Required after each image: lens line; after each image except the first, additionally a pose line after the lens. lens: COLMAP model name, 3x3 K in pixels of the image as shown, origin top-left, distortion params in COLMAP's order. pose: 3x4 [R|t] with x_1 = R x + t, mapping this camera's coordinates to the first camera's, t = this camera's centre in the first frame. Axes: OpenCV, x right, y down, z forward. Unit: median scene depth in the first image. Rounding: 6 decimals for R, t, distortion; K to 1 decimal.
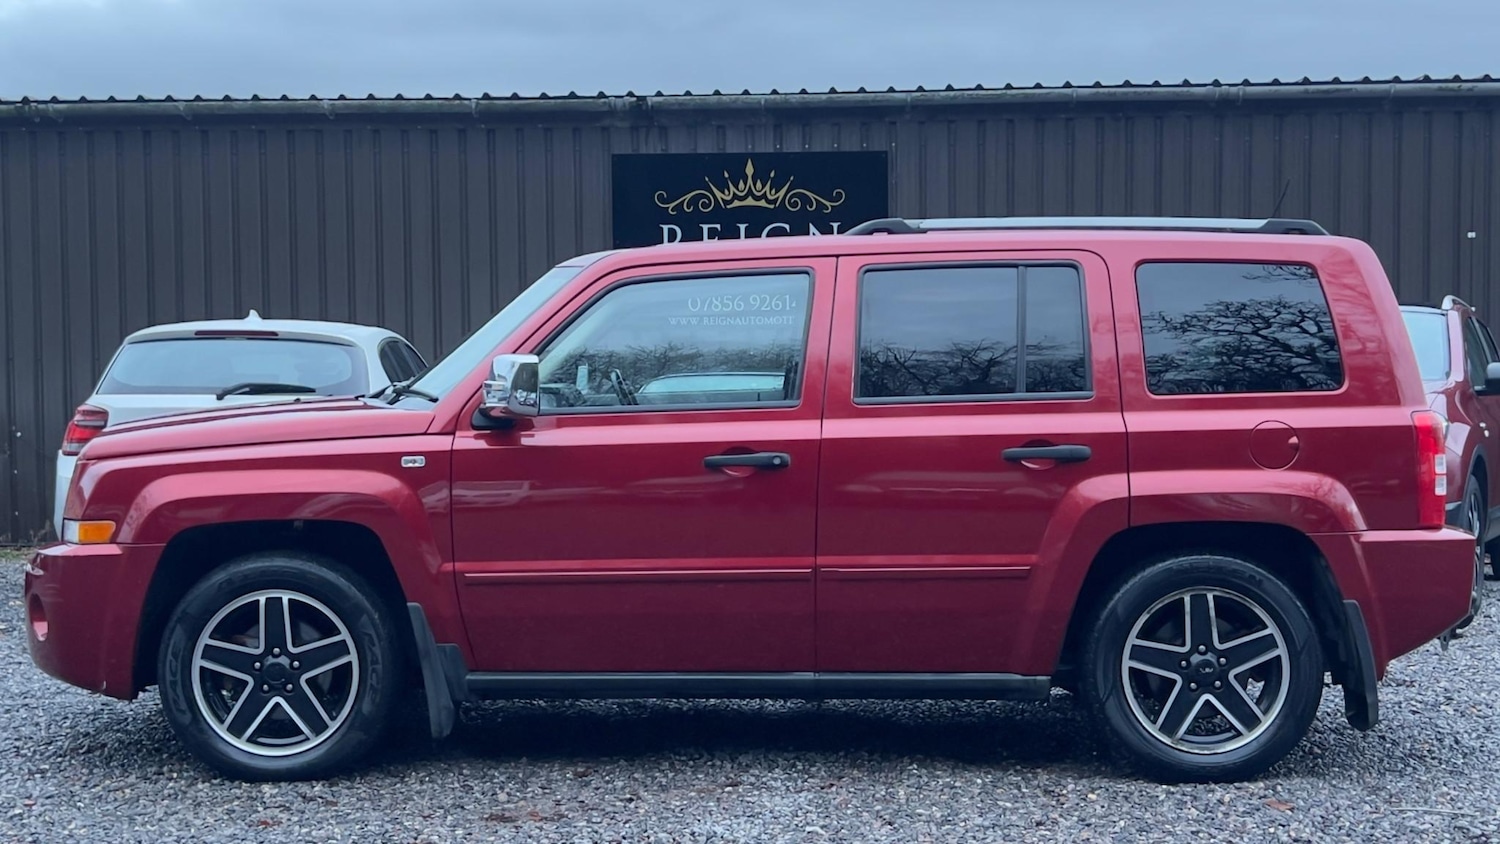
lens RADIAL K [[1899.6, 0, 759.2], [0, 1899.6, 432.5], [0, 0, 1]] dist [0.178114, -0.483435]
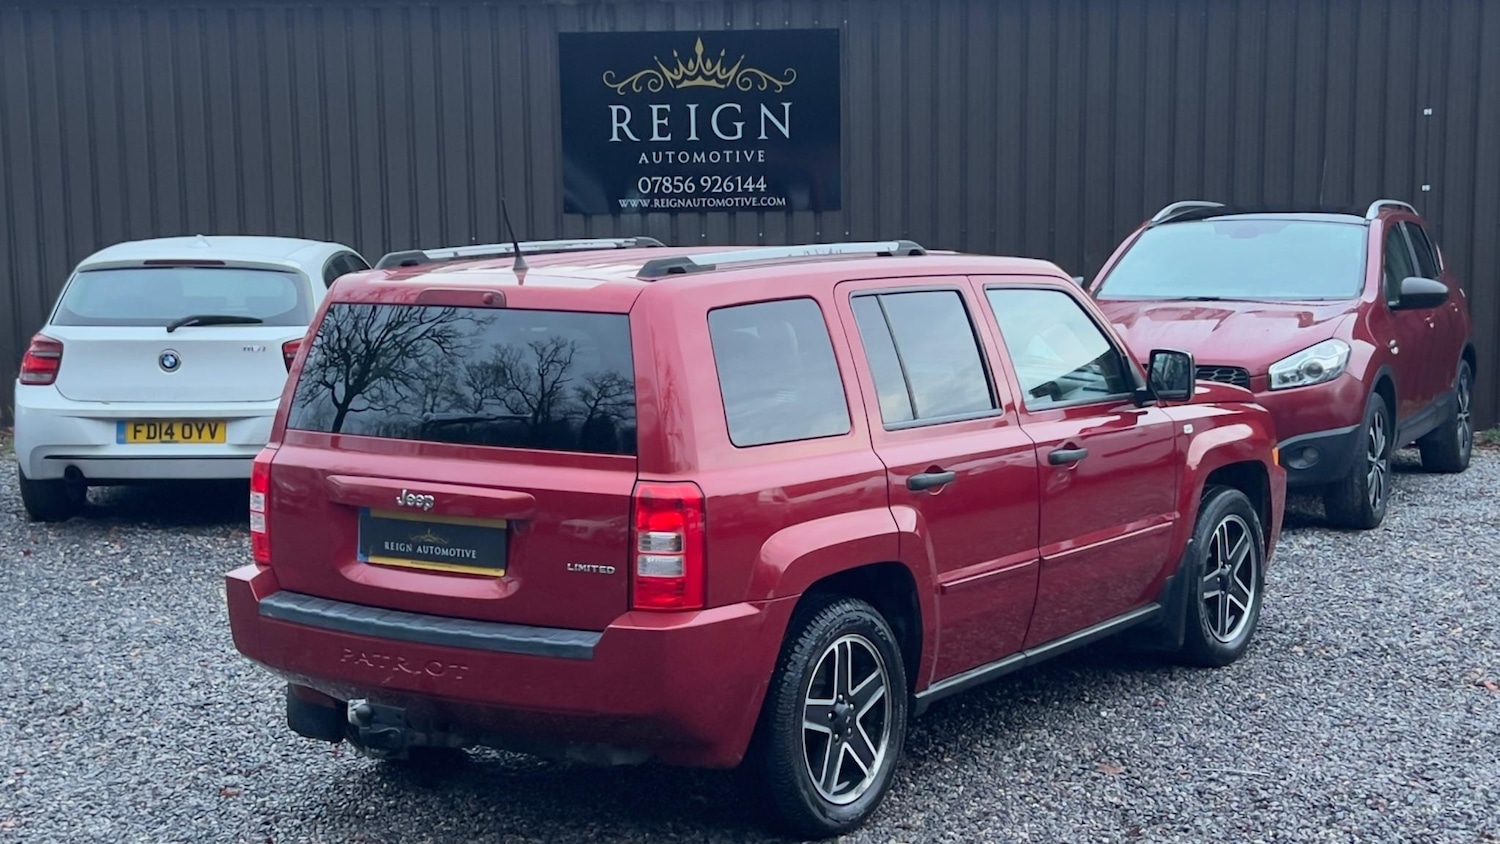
lens RADIAL K [[2031.1, 0, 750.0], [0, 2031.1, 422.0], [0, 0, 1]] dist [0.160046, -0.436879]
pose [[0.999978, -0.006224, 0.002365, 0.017838], [0.005993, 0.996140, 0.087578, -0.039055], [-0.002901, -0.087561, 0.996155, -0.066444]]
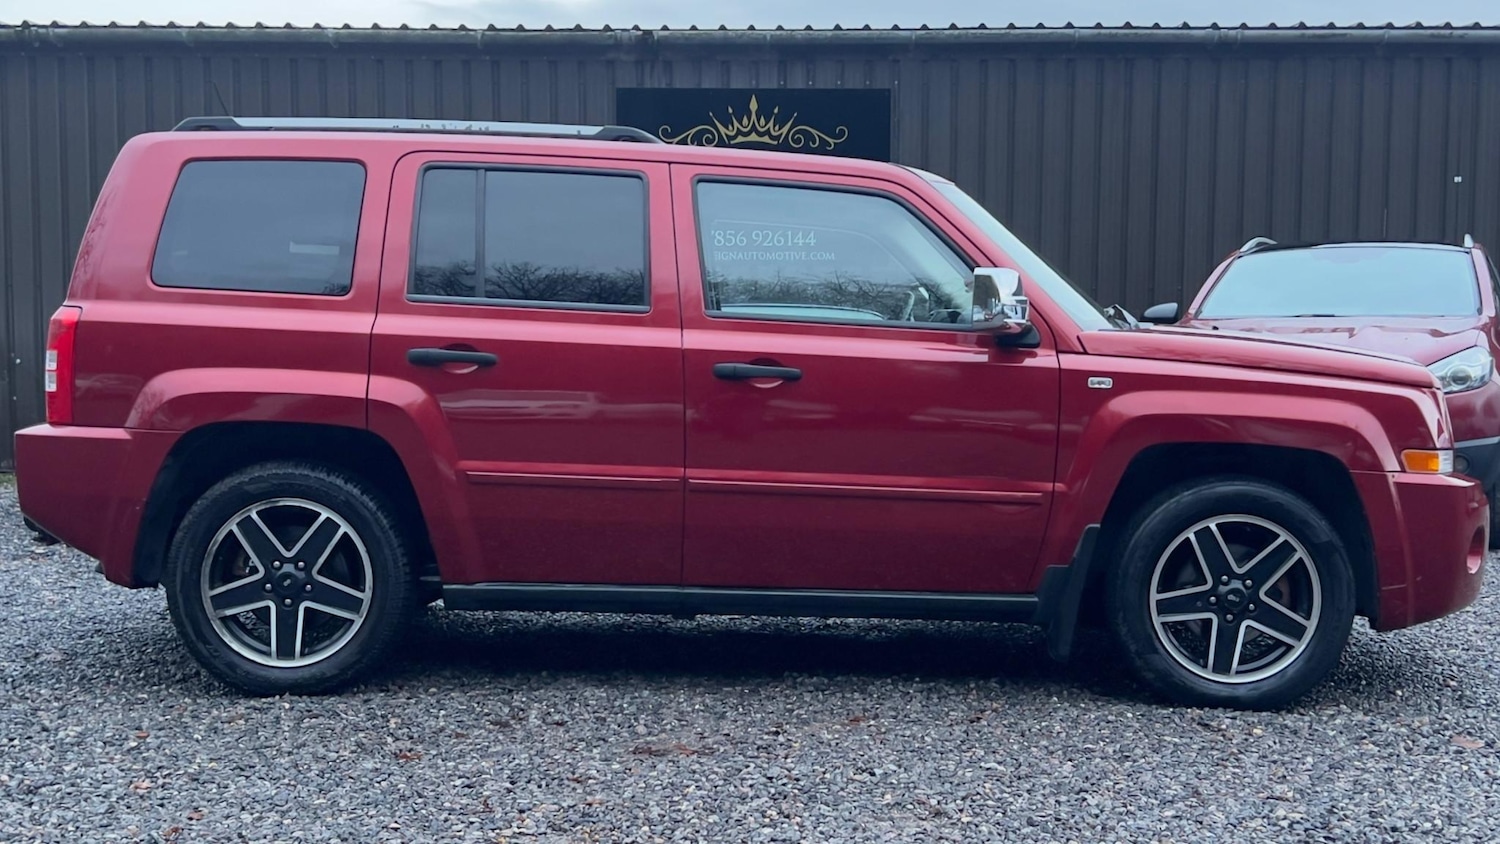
lens RADIAL K [[1821.2, 0, 765.8], [0, 1821.2, 420.6], [0, 0, 1]] dist [0.163719, -0.424255]
pose [[0.999202, 0.008104, 0.039108, -0.035932], [-0.009089, 0.999645, 0.025063, 0.004392], [-0.038891, -0.025399, 0.998921, 0.030113]]
